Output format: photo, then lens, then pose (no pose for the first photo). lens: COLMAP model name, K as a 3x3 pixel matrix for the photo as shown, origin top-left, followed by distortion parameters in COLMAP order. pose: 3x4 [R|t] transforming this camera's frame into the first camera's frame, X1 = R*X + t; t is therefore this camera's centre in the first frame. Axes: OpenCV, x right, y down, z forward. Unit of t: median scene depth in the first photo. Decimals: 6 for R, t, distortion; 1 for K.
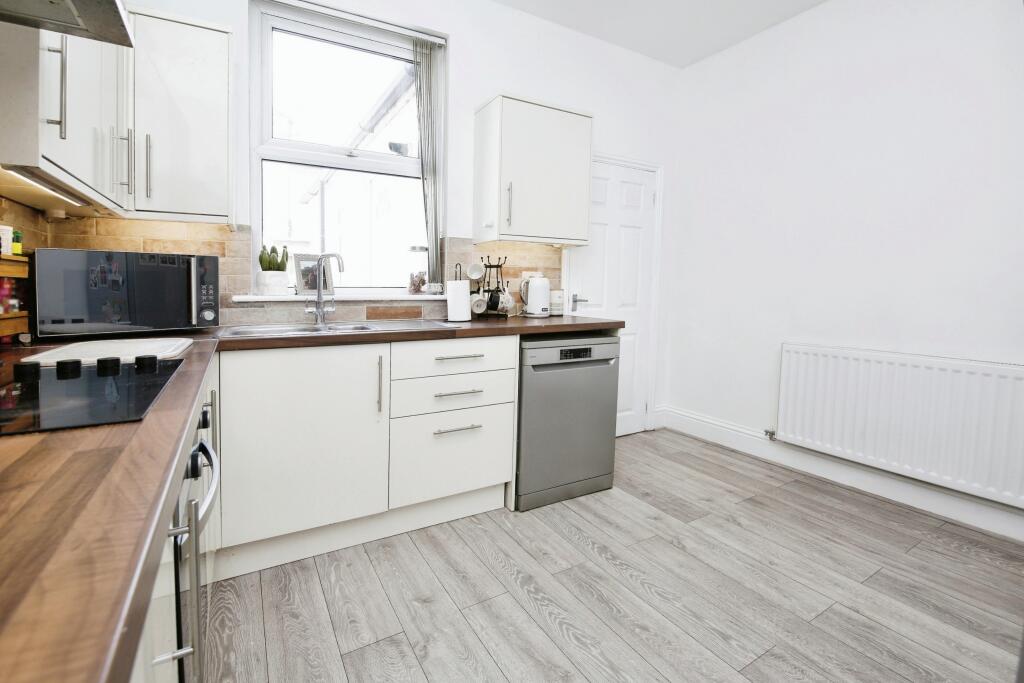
lens RADIAL K [[449.0, 0, 518.3], [0, 449.0, 340.5], [0, 0, 1]] dist [0.000550, -0.009880]
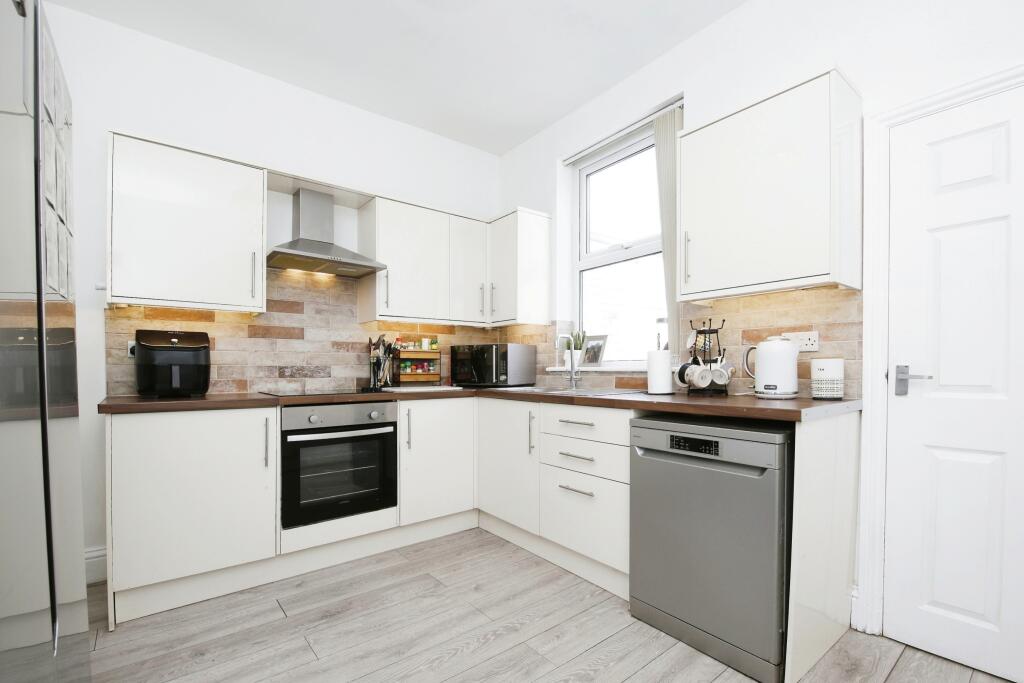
lens RADIAL K [[463.3, 0, 527.8], [0, 463.3, 407.2], [0, 0, 1]] dist [-0.017192, -0.000552]
pose [[0.151904, 0.074576, -0.985578, 0.833930], [-0.111811, 0.992045, 0.057832, -0.044770], [0.982051, 0.101413, 0.159034, 0.632139]]
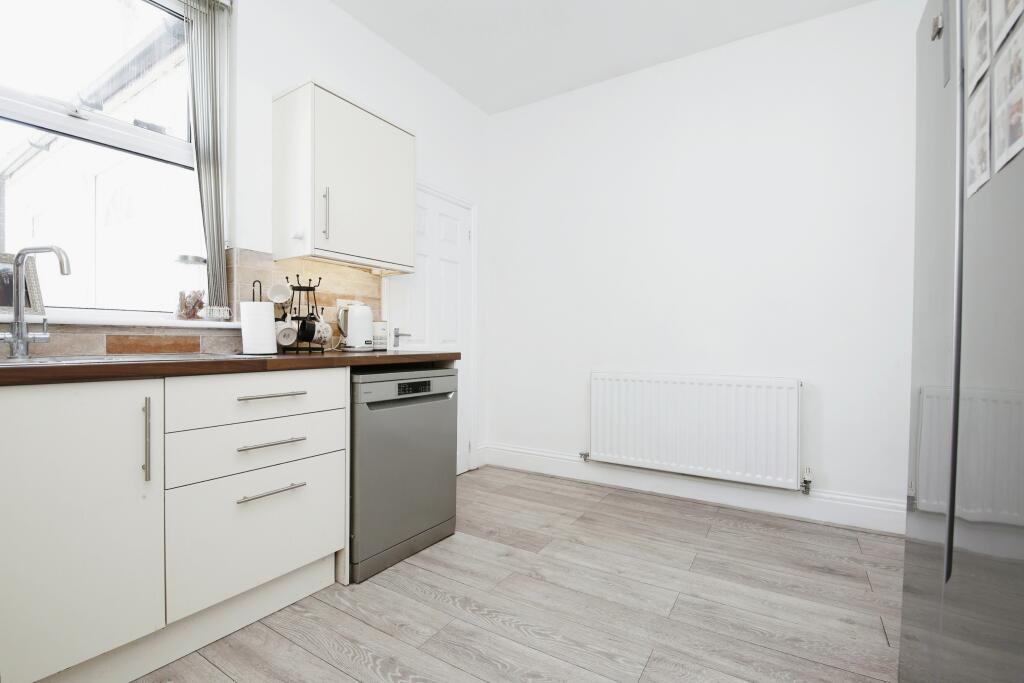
lens RADIAL K [[443.8, 0, 519.1], [0, 443.8, 370.7], [0, 0, 1]] dist [-0.000481, -0.010130]
pose [[0.888781, -0.032600, 0.457172, -0.091467], [0.054940, 0.997853, -0.035654, 0.039350], [-0.455028, 0.056806, 0.888663, 0.125774]]
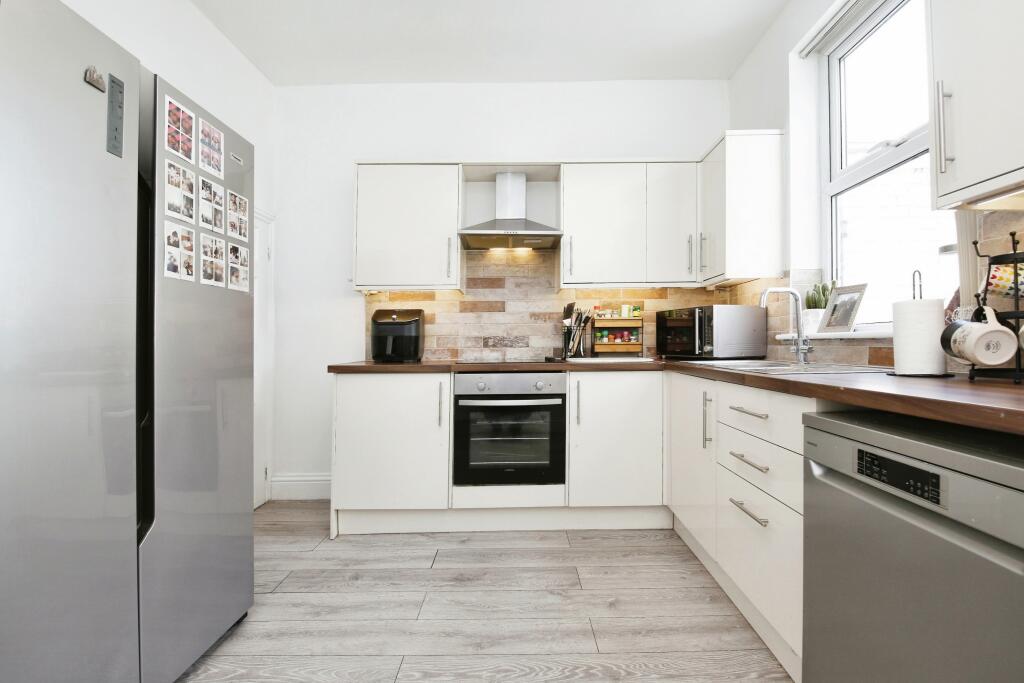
lens RADIAL K [[460.0, 0, 515.8], [0, 460.0, 358.1], [0, 0, 1]] dist [0.000179, -0.000420]
pose [[-0.517288, 0.025551, -0.855430, 0.633003], [-0.094252, 0.991773, 0.086619, -0.072173], [0.850605, 0.125433, -0.510624, 0.941502]]
